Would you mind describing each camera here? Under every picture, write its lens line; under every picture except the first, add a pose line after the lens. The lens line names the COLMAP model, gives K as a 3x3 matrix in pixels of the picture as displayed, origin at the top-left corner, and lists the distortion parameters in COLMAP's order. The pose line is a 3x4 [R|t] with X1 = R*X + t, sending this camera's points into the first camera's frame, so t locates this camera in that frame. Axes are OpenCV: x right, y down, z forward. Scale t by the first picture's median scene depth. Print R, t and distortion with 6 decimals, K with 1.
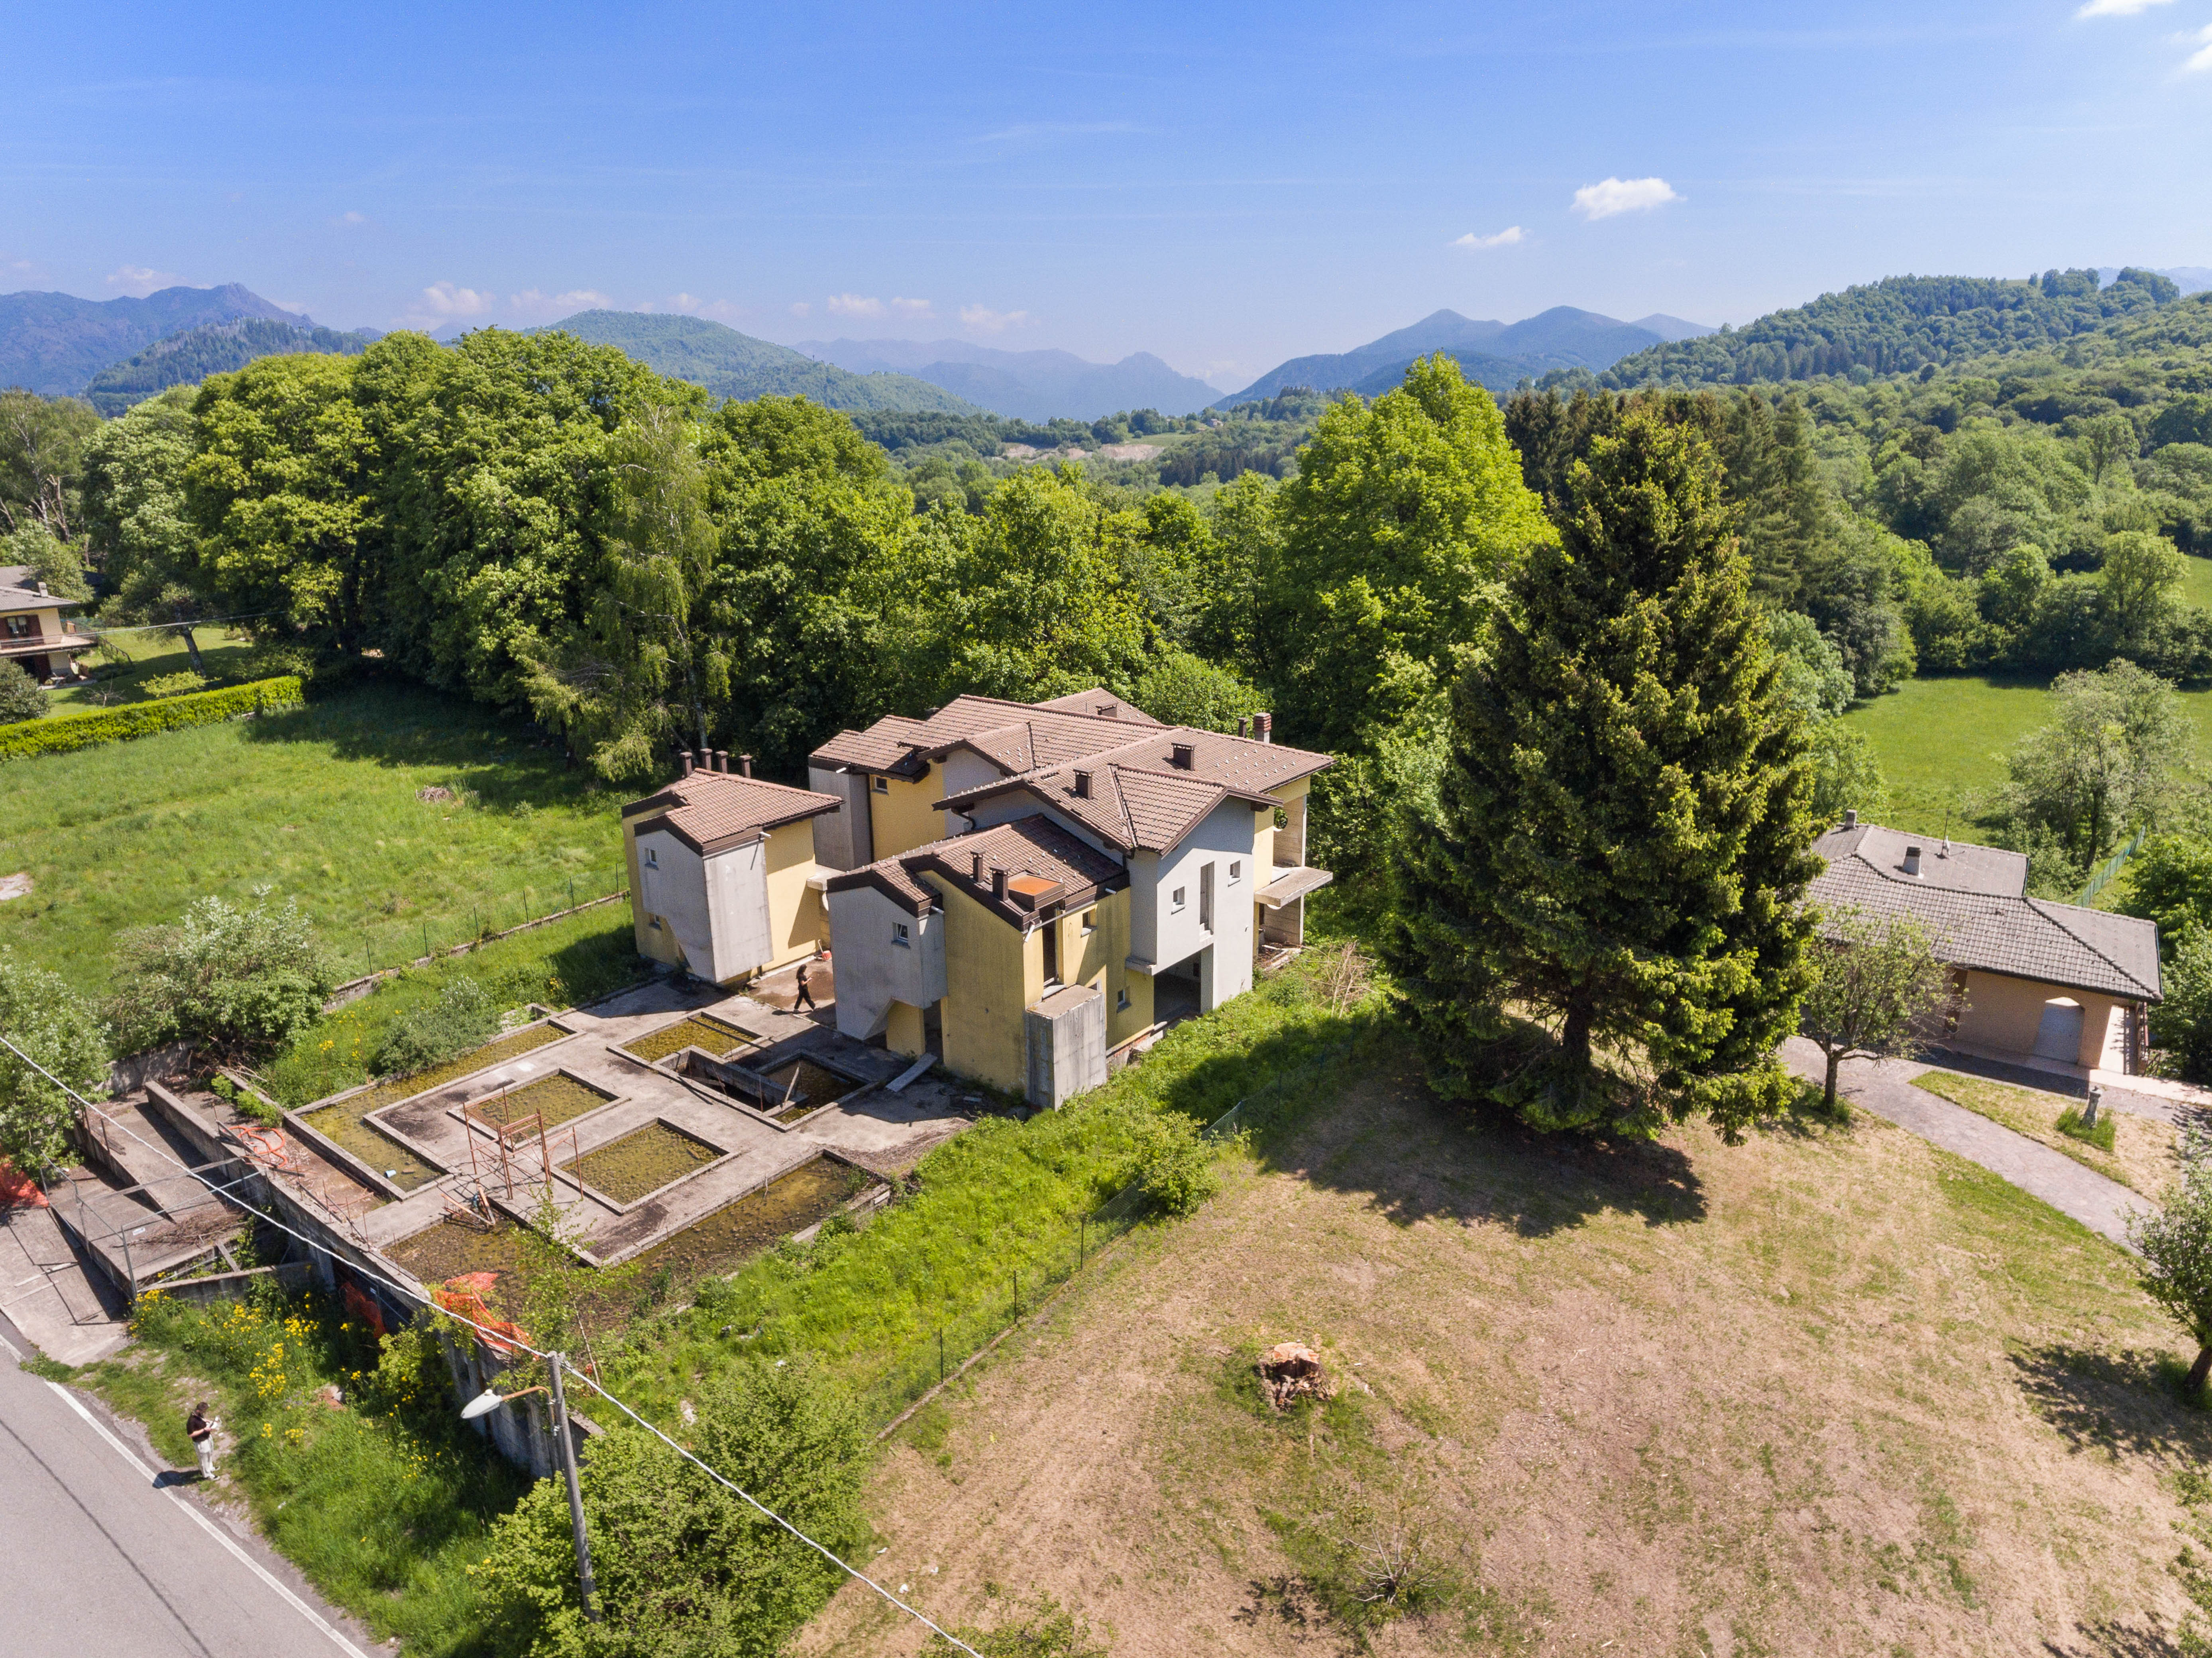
lens RADIAL K [[1300.6, 0, 1084.4], [0, 1300.6, 820.2], [0, 0, 1]] dist [0.000335, -0.003668]
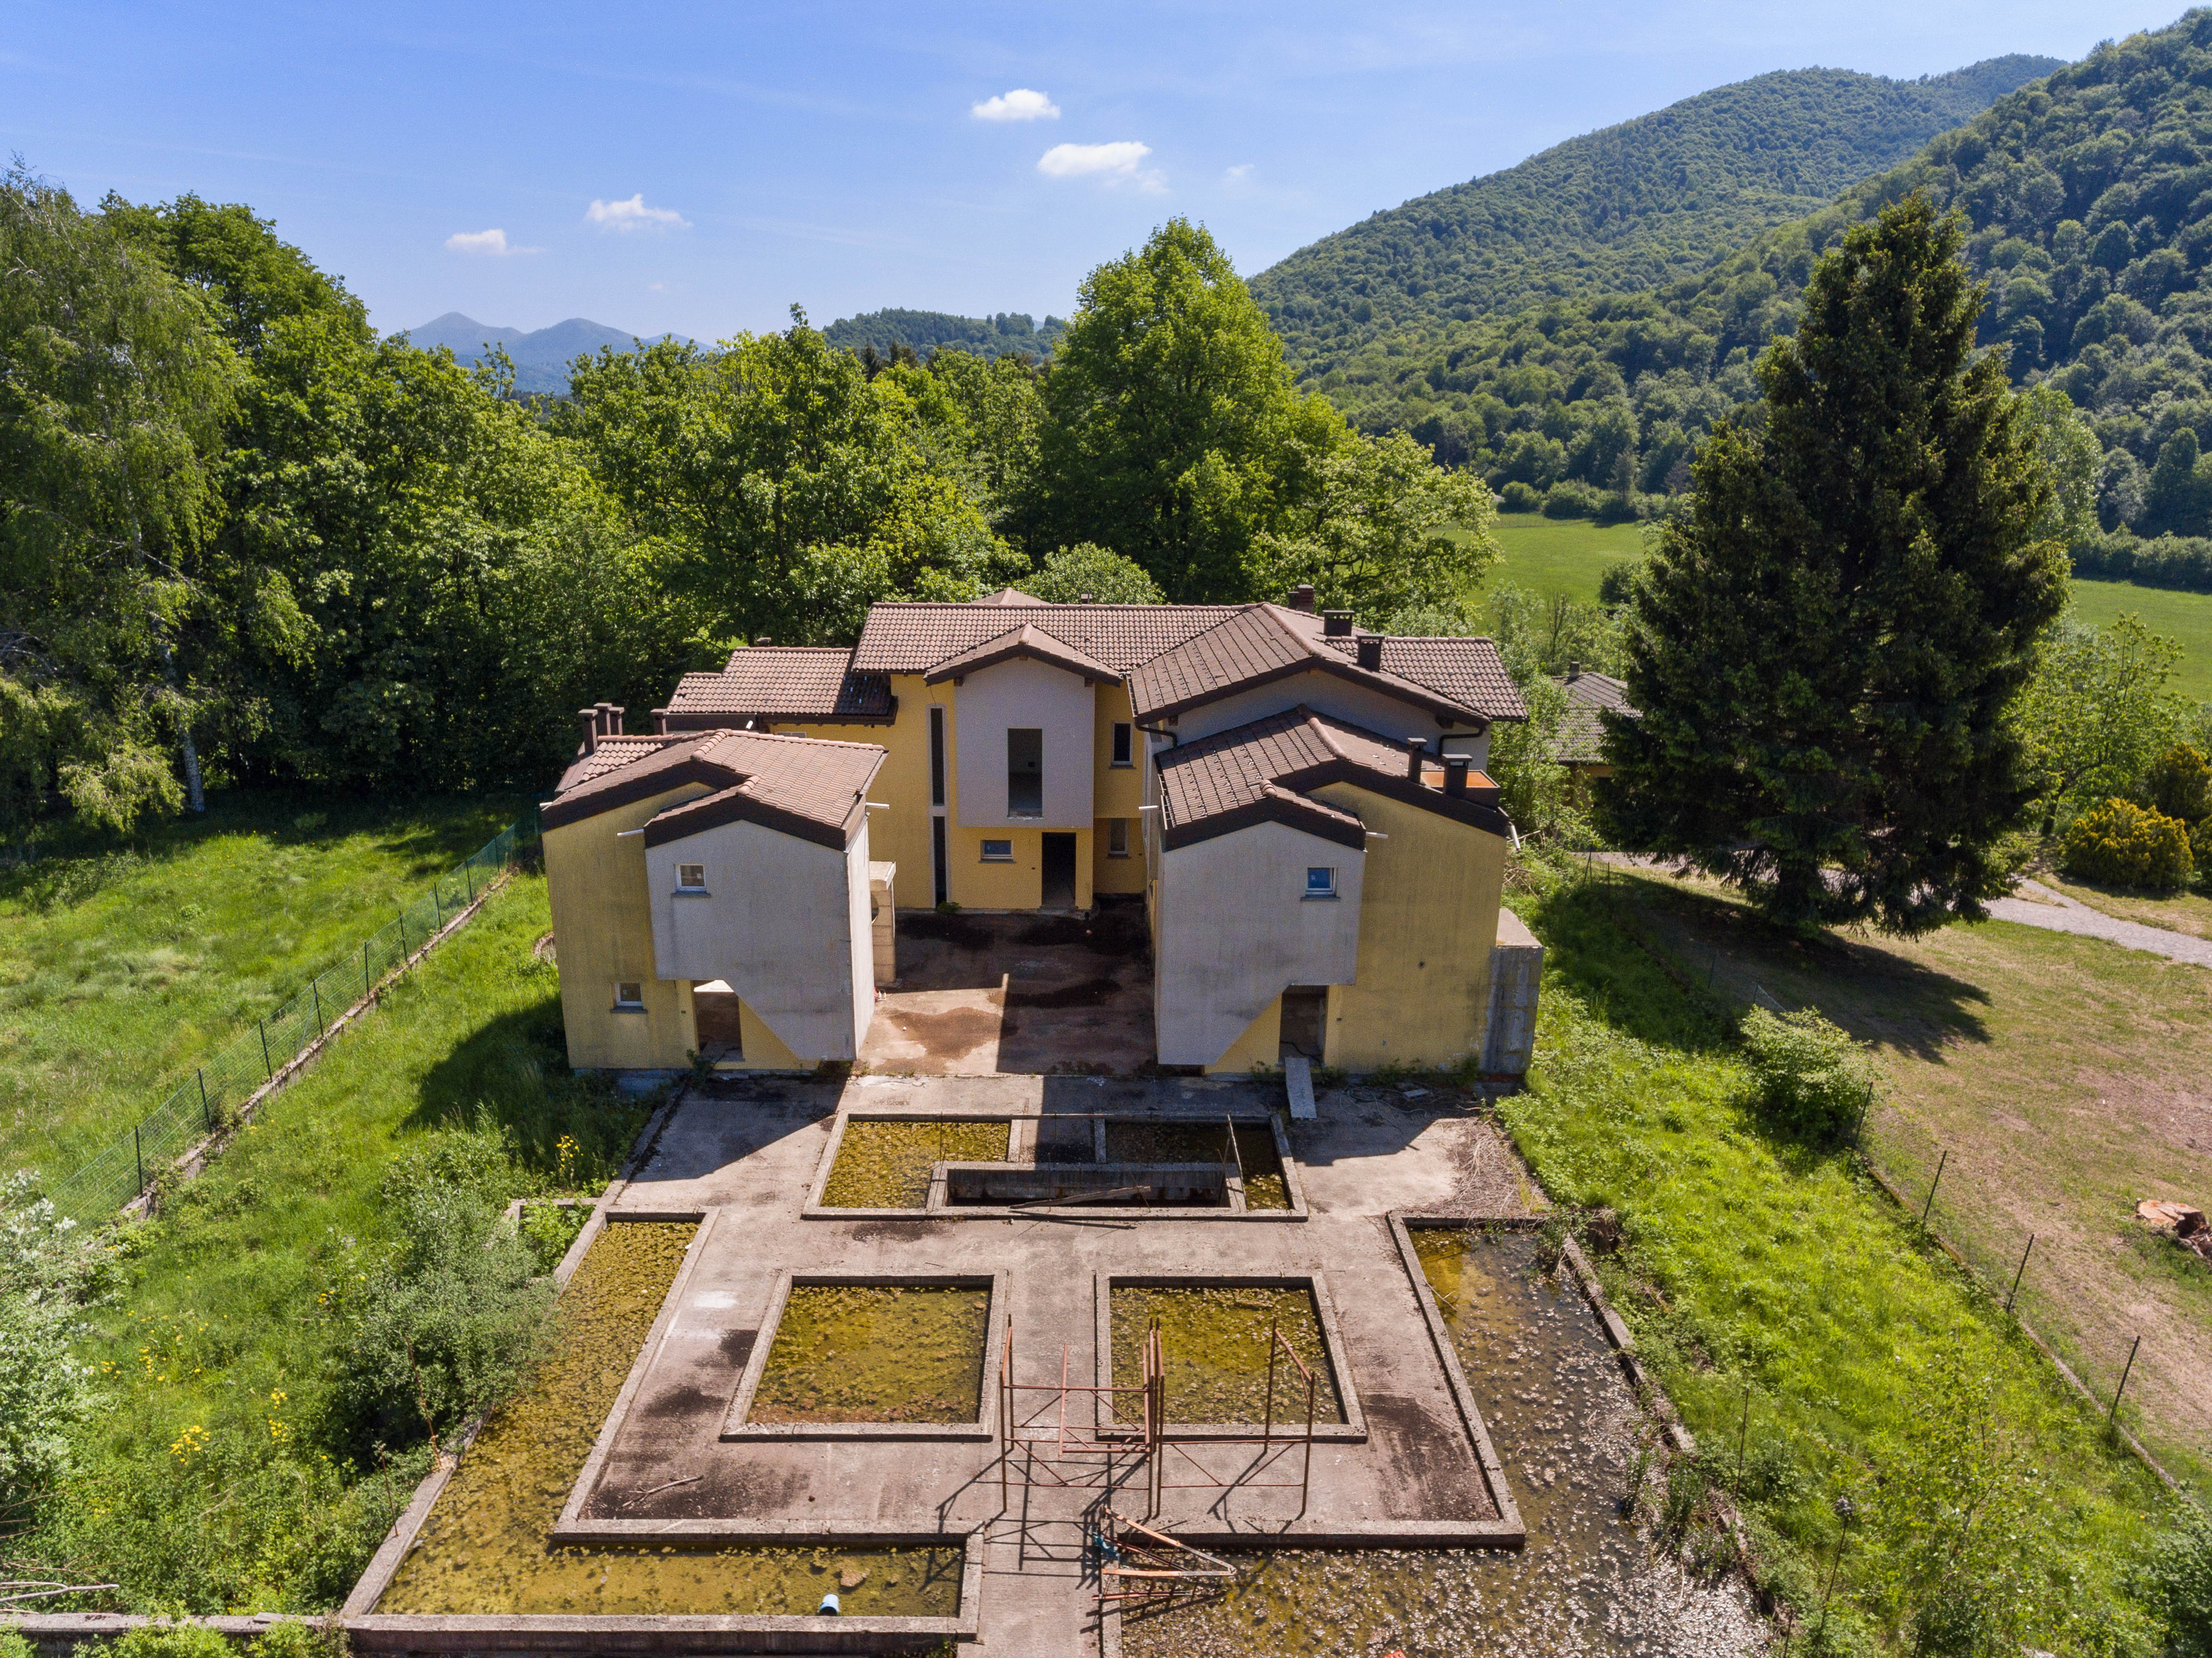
lens RADIAL K [[1300.6, 0, 1084.4], [0, 1300.6, 820.2], [0, 0, 1]] dist [0.000335, -0.003668]
pose [[0.786430, -0.160156, 0.596556, -0.556832], [0.156629, 0.985941, 0.058211, -0.002882], [-0.597491, 0.047659, 0.800458, 0.468670]]
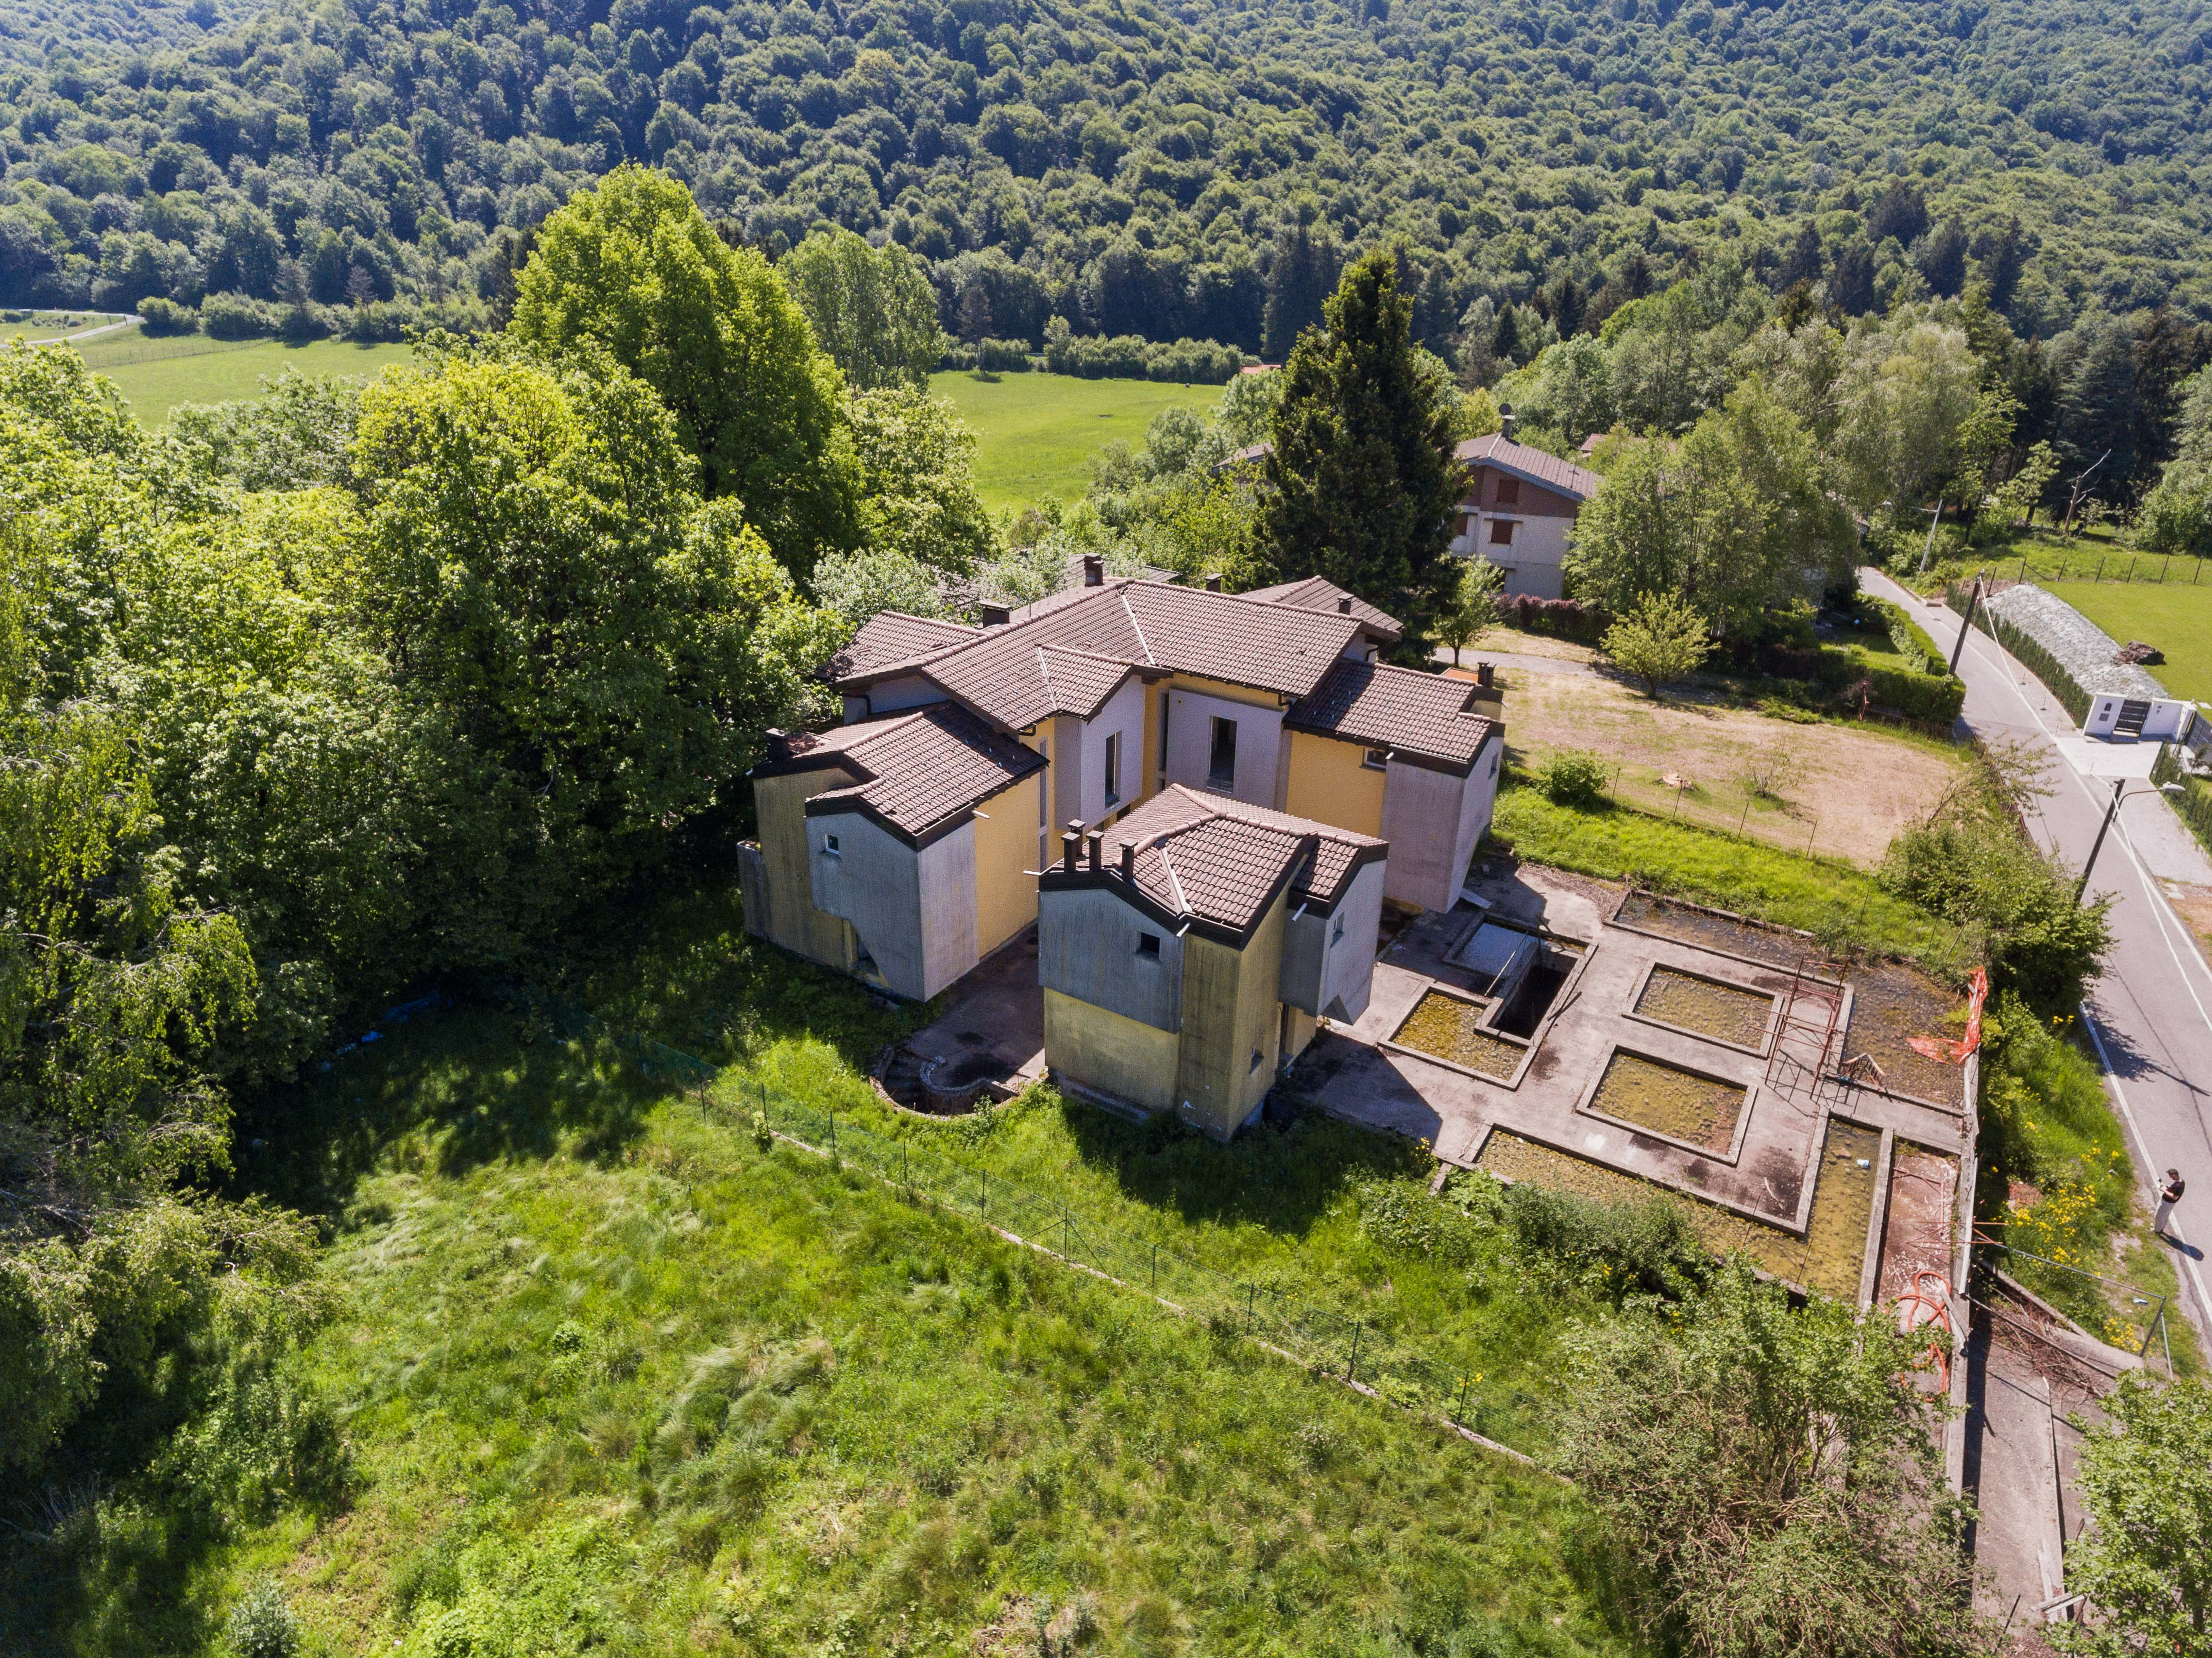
lens RADIAL K [[1300.6, 0, 1084.4], [0, 1300.6, 820.2], [0, 0, 1]] dist [0.000335, -0.003668]
pose [[-0.086079, -0.411805, 0.907197, -0.970027], [0.271580, 0.866395, 0.419052, -0.363430], [-0.958559, 0.282448, 0.037260, 1.139527]]
